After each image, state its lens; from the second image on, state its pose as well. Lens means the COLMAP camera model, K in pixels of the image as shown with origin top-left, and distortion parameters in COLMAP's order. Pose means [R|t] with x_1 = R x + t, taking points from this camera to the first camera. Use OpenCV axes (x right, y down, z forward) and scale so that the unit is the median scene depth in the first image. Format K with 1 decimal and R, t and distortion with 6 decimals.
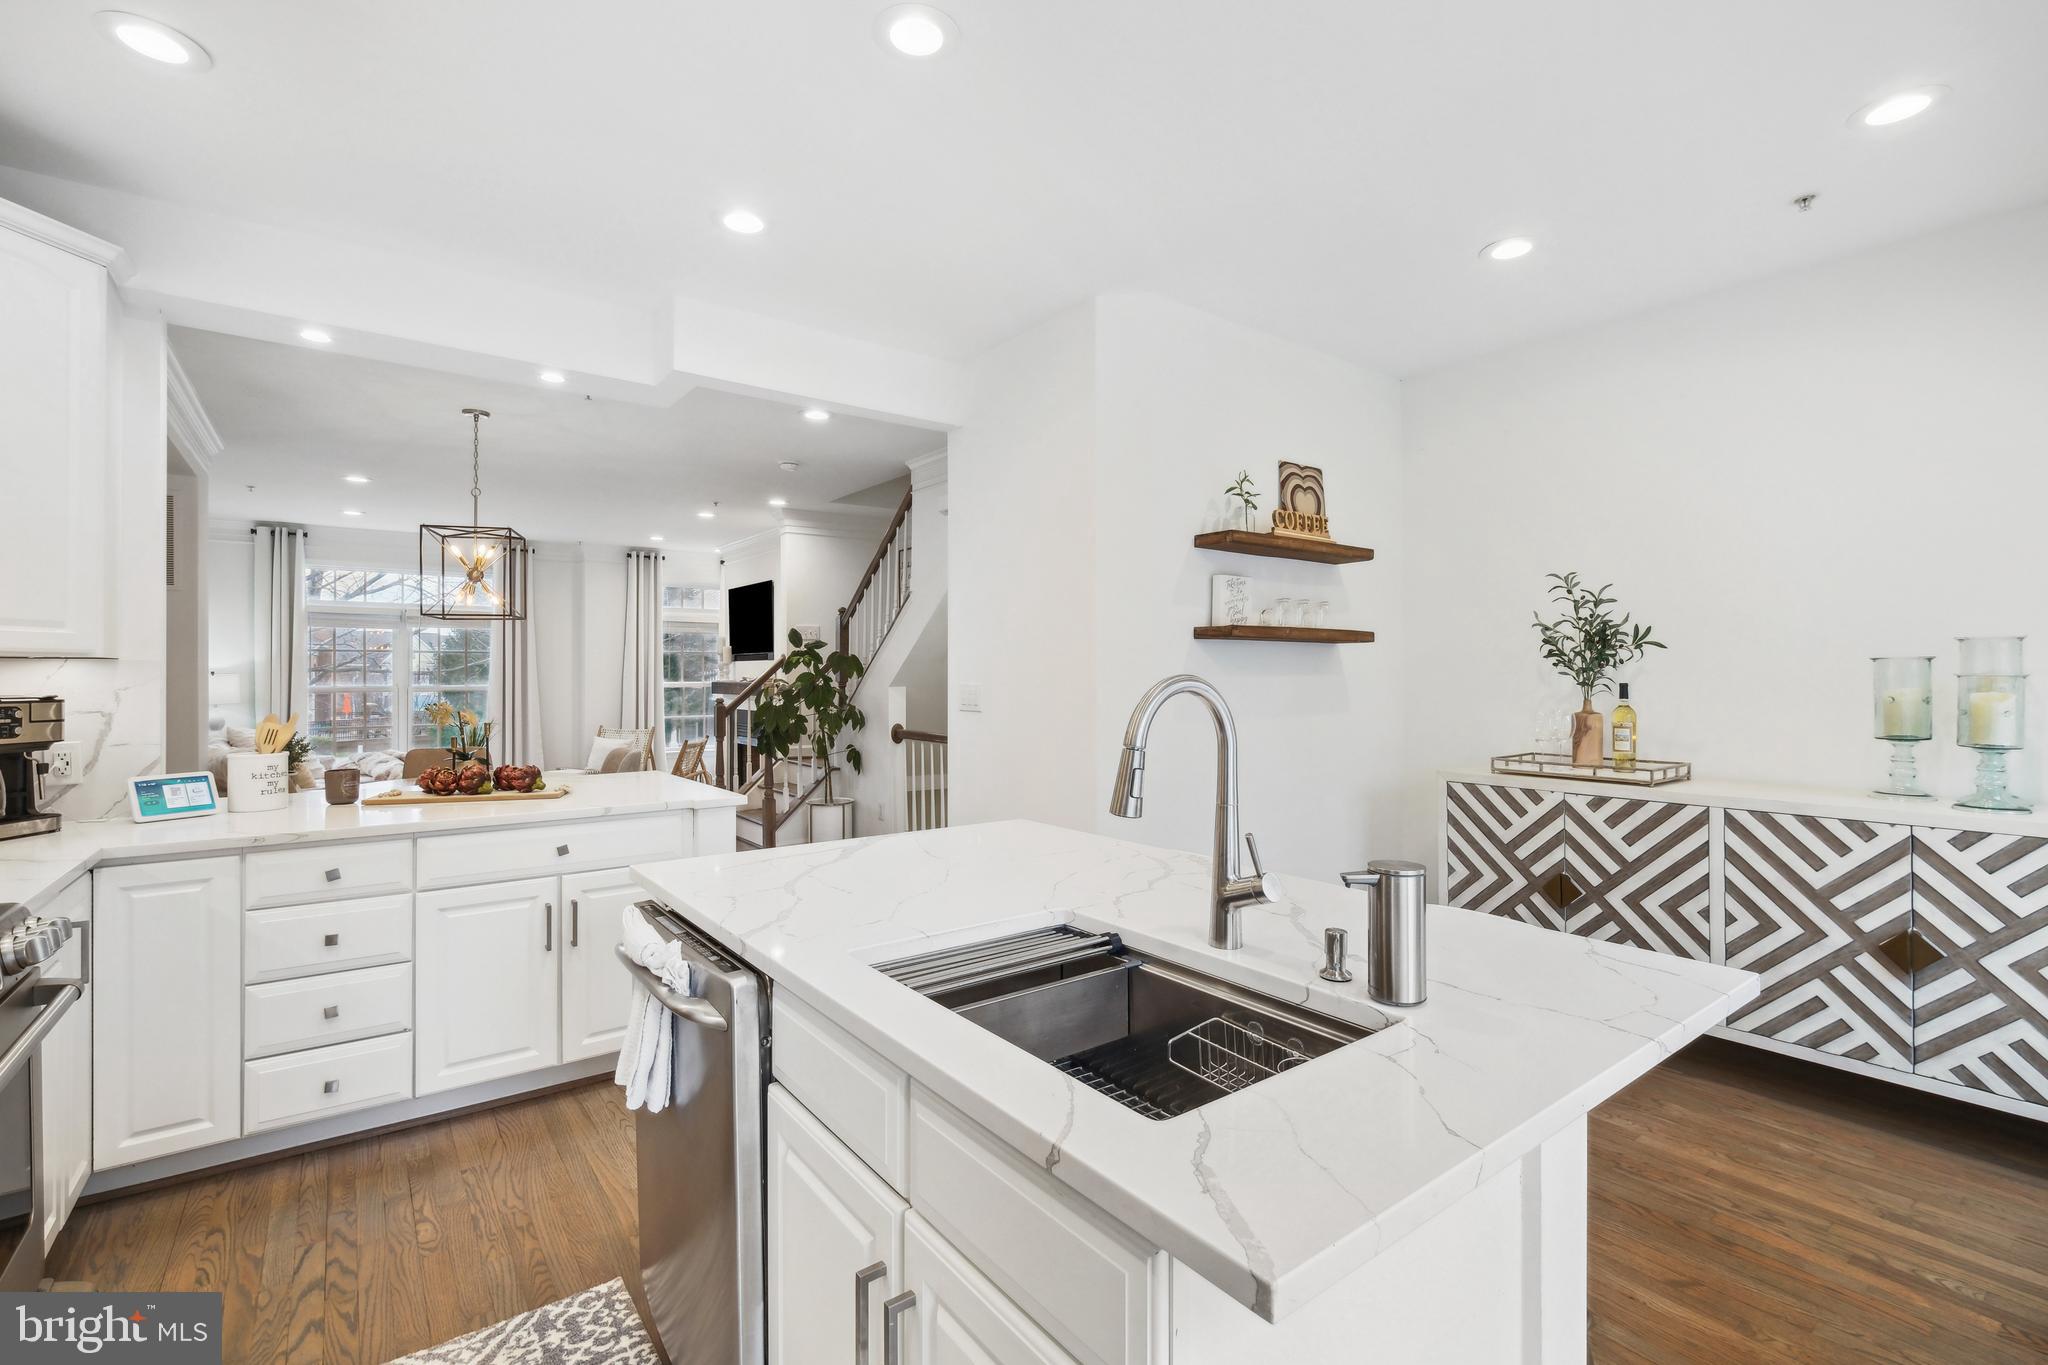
lens RADIAL K [[898.5, 0, 1024.0], [0, 898.5, 682.5], [0, 0, 1]] dist [-0.001585, -0.000114]
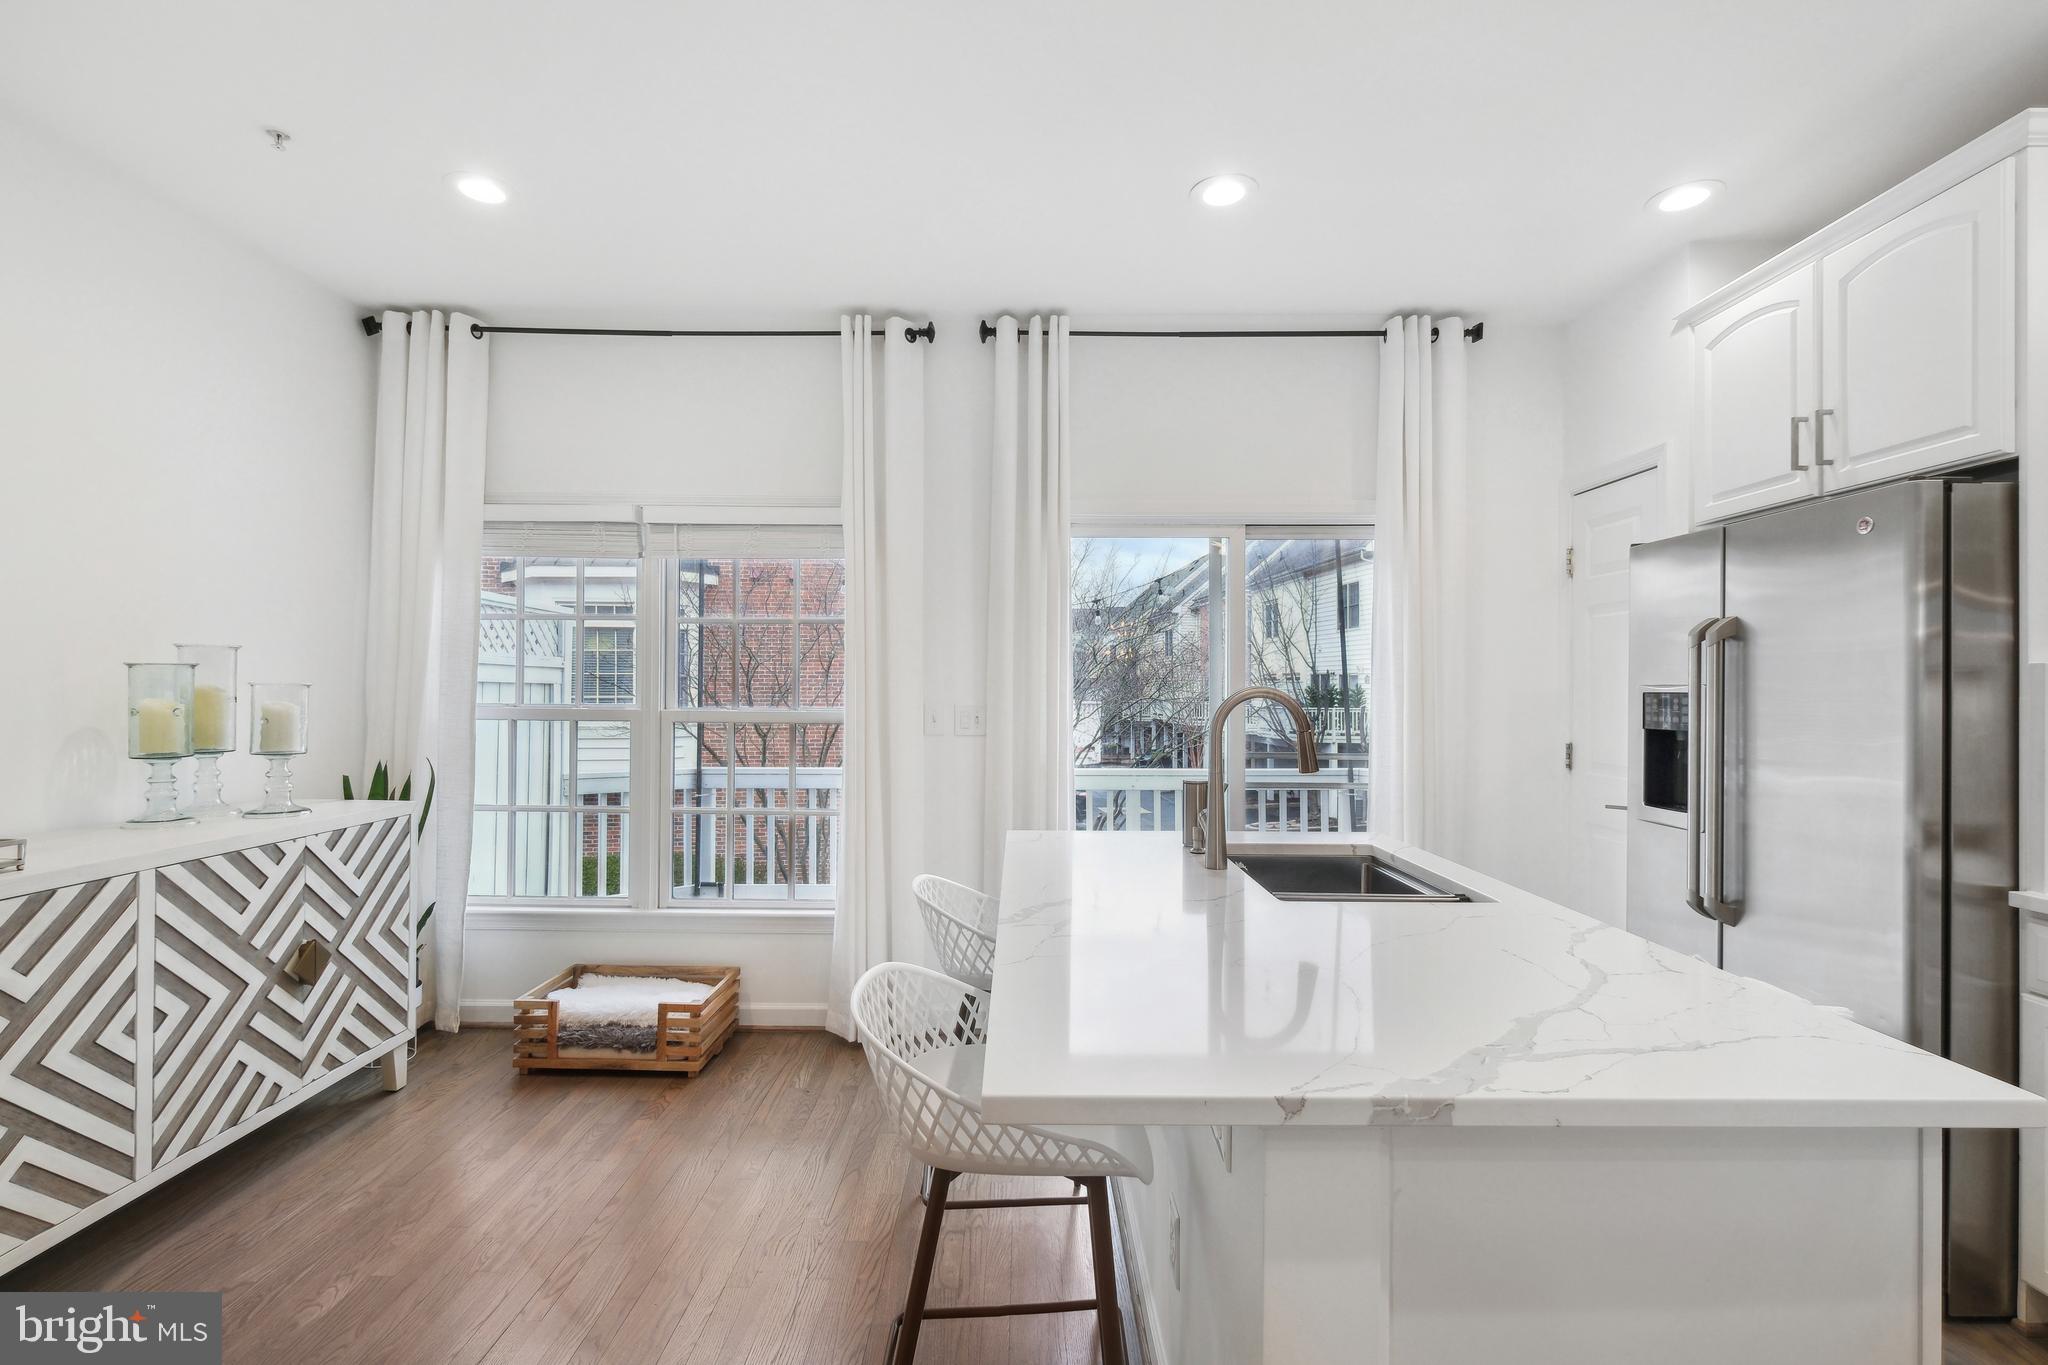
lens RADIAL K [[898.5, 0, 1024.0], [0, 898.5, 682.5], [0, 0, 1]] dist [-0.001585, -0.000114]
pose [[-0.798068, 0.009951, 0.602485, -0.222670], [0.012580, 0.999921, 0.000148, 0.000099], [-0.602436, 0.007697, -0.798130, 1.217521]]
